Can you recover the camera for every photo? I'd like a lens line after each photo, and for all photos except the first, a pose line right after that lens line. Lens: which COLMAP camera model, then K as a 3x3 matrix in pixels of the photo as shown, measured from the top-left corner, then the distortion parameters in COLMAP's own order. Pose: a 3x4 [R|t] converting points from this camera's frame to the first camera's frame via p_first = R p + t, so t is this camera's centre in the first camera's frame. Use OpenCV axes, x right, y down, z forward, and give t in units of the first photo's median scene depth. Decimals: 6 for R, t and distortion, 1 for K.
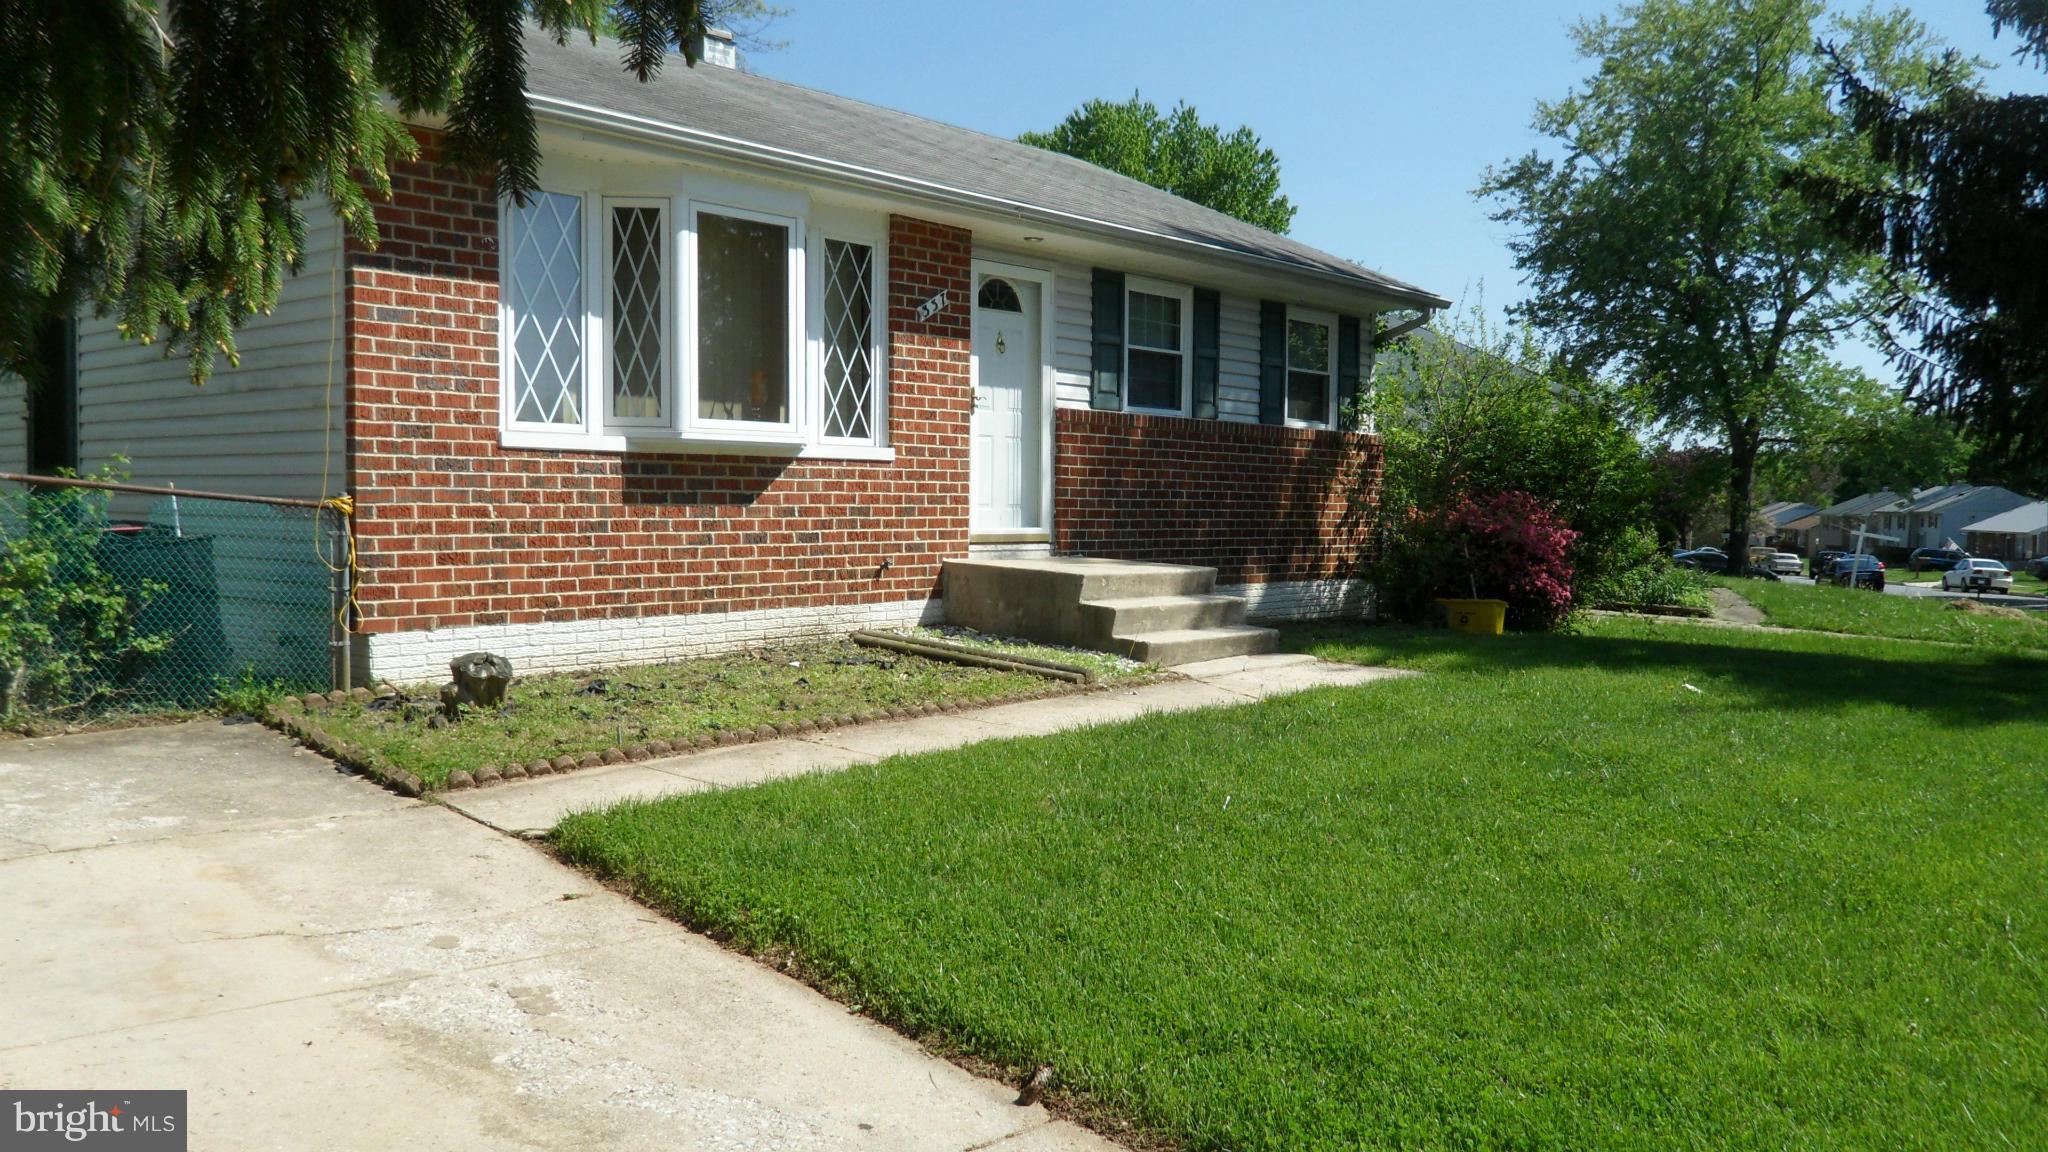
lens RADIAL K [[1641.9, 0, 1033.4], [0, 1641.9, 582.4], [0, 0, 1]] dist [-0.003140, -0.045736]
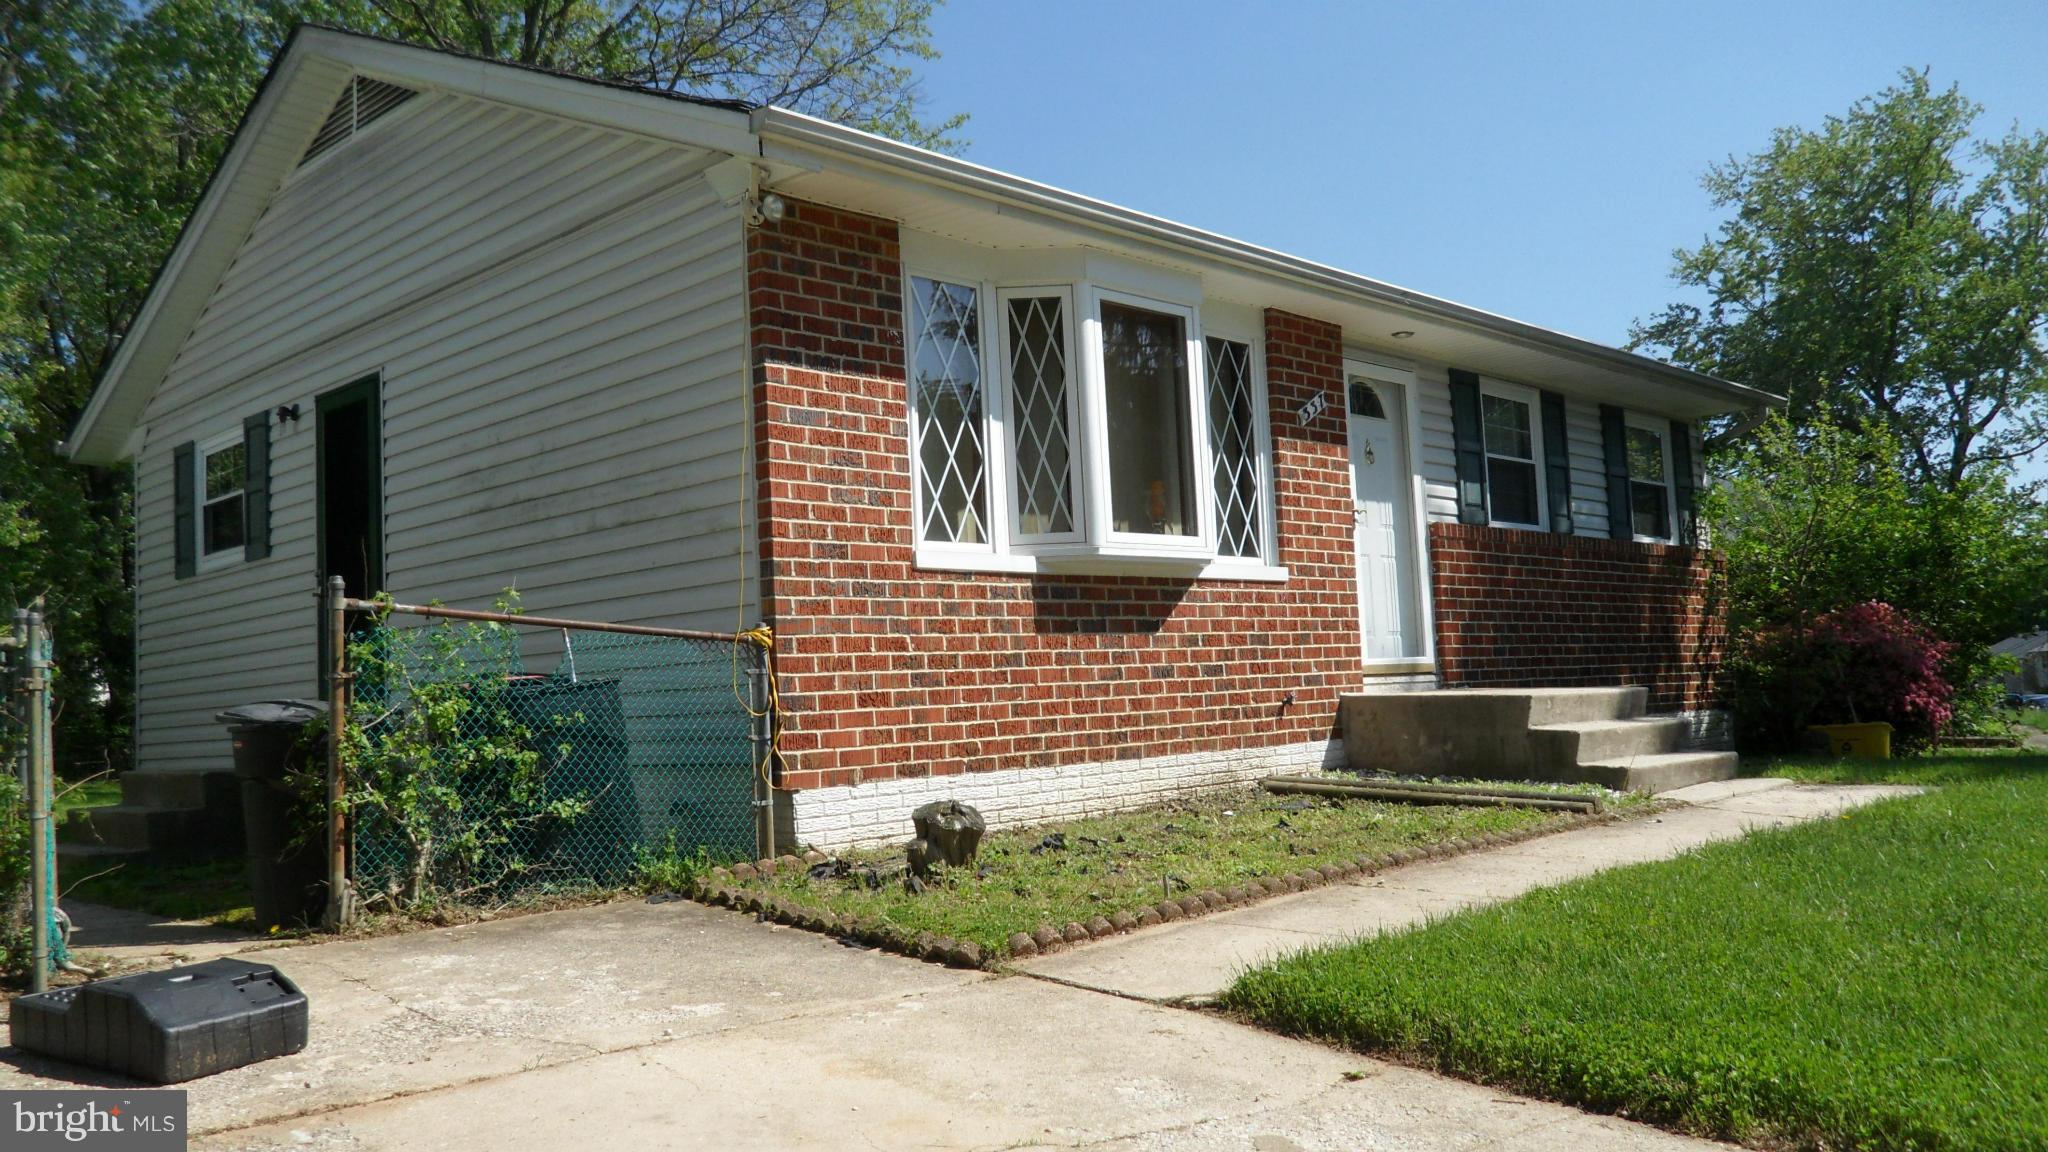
lens RADIAL K [[1641.9, 0, 1033.4], [0, 1641.9, 582.4], [0, 0, 1]] dist [-0.003140, -0.045736]
pose [[0.996470, -0.062917, -0.055583, -0.192692], [0.055635, 0.990718, -0.124027, 0.031094], [0.062871, 0.120497, 0.990721, 0.135862]]
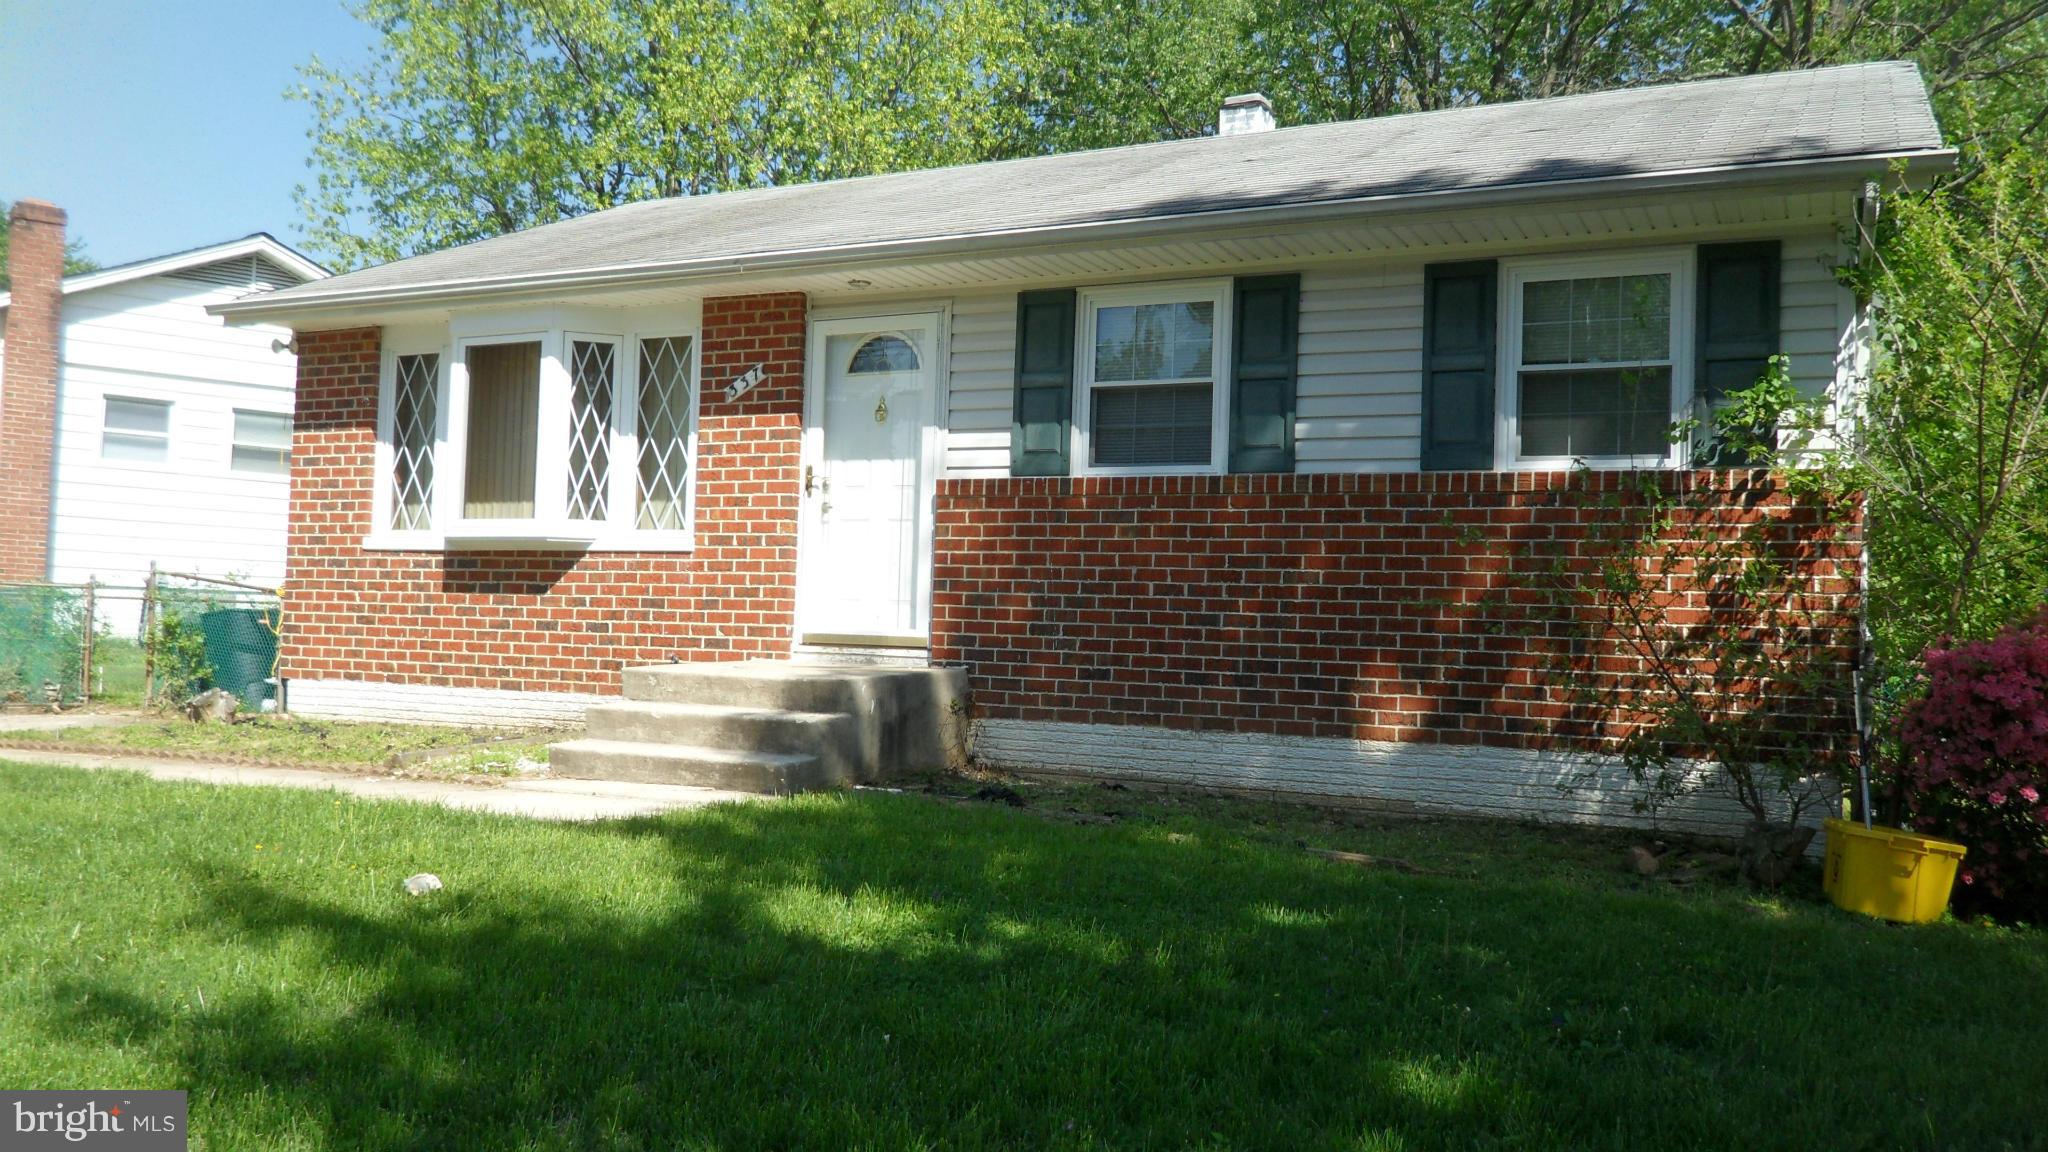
lens RADIAL K [[1653.6, 0, 1024.0], [0, 1653.6, 576.0], [0, 0, 1]] dist [0.007914, -0.061300]
pose [[0.237242, -0.038989, -0.970668, 1.004871], [-0.077853, 0.995217, -0.059004, -0.020100], [0.968326, 0.089567, 0.233072, 1.081596]]
